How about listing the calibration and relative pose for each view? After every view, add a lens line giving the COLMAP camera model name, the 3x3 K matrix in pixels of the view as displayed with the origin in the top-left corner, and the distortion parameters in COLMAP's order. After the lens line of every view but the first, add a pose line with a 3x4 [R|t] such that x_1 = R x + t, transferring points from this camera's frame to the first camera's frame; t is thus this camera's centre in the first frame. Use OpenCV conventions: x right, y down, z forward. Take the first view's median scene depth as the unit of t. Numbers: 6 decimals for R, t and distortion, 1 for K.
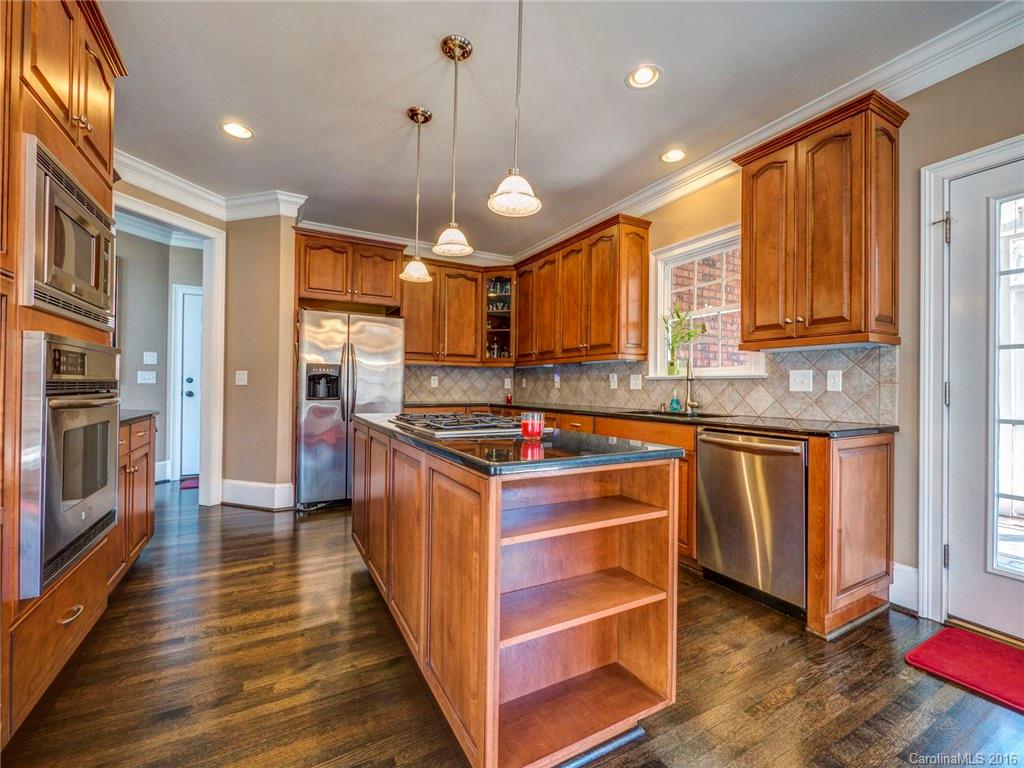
lens RADIAL K [[447.1, 0, 519.3], [0, 447.1, 384.5], [0, 0, 1]] dist [-0.004371, 0.000327]
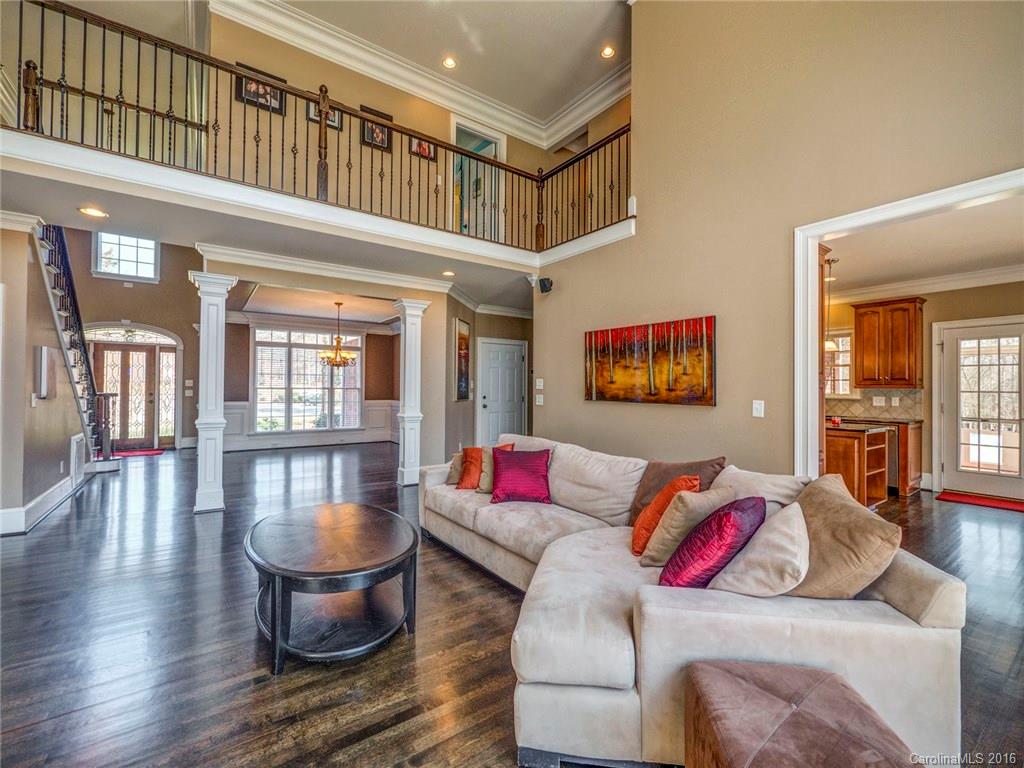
lens RADIAL K [[447.1, 0, 513.2], [0, 447.1, 383.2], [0, 0, 1]] dist [-0.004371, 0.000327]
pose [[0.991156, -0.003172, 0.132667, -1.036652], [0.003359, 0.999994, -0.001183, -0.070208], [-0.132662, 0.001618, 0.991160, -0.699435]]
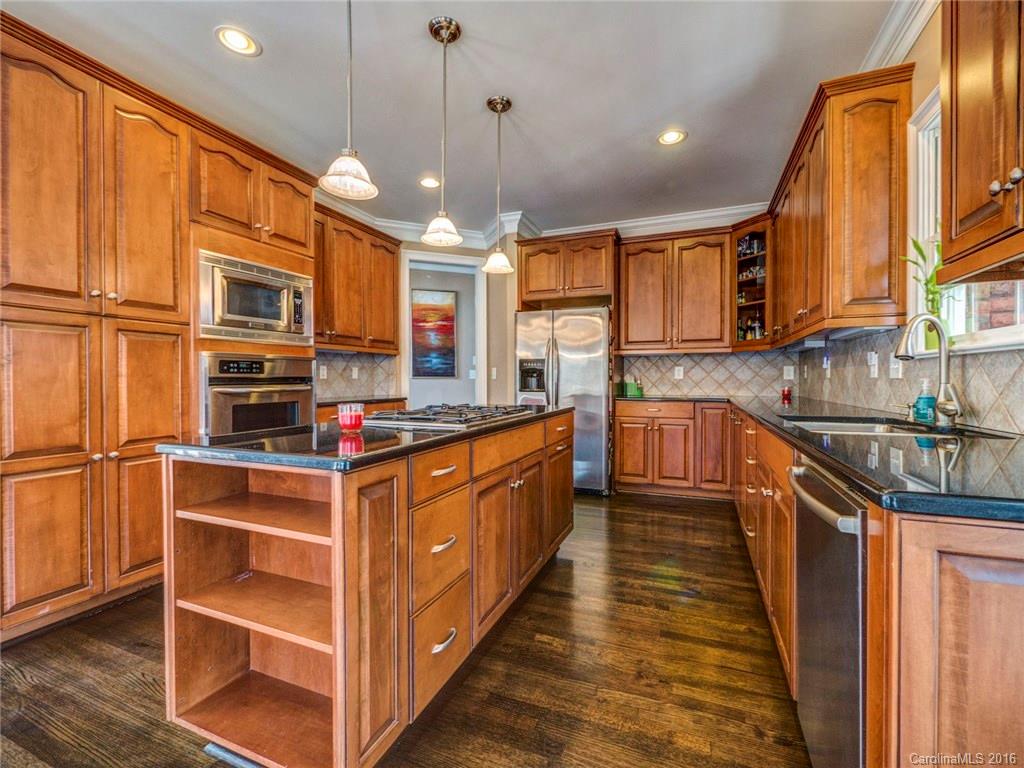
lens RADIAL K [[447.1, 0, 516.5], [0, 447.1, 380.4], [0, 0, 1]] dist [-0.004371, 0.000327]
pose [[0.624332, -0.009981, -0.781096, 0.380908], [0.013539, 0.999906, -0.001955, 0.007760], [0.781042, -0.009354, 0.624408, 0.274897]]
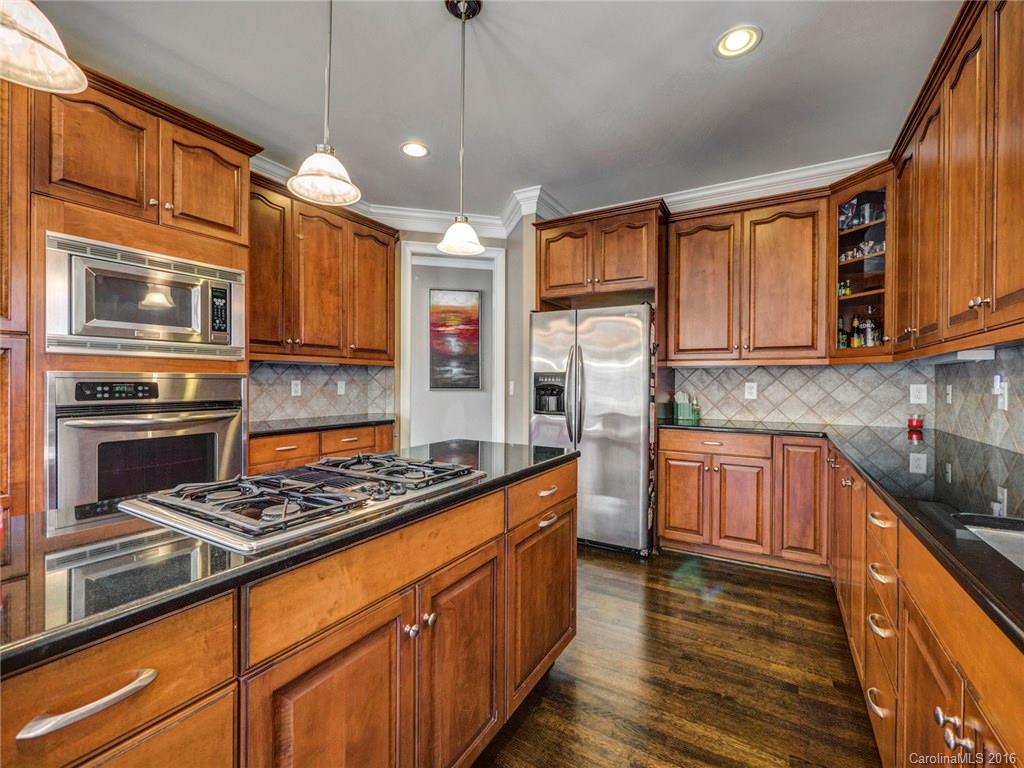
lens RADIAL K [[447.1, 0, 514.6], [0, 447.1, 381.7], [0, 0, 1]] dist [-0.004371, 0.000327]
pose [[0.503671, -0.009524, -0.863843, 0.258670], [0.005495, 0.999954, -0.007821, -0.021434], [0.863878, -0.000808, 0.503700, 0.492771]]
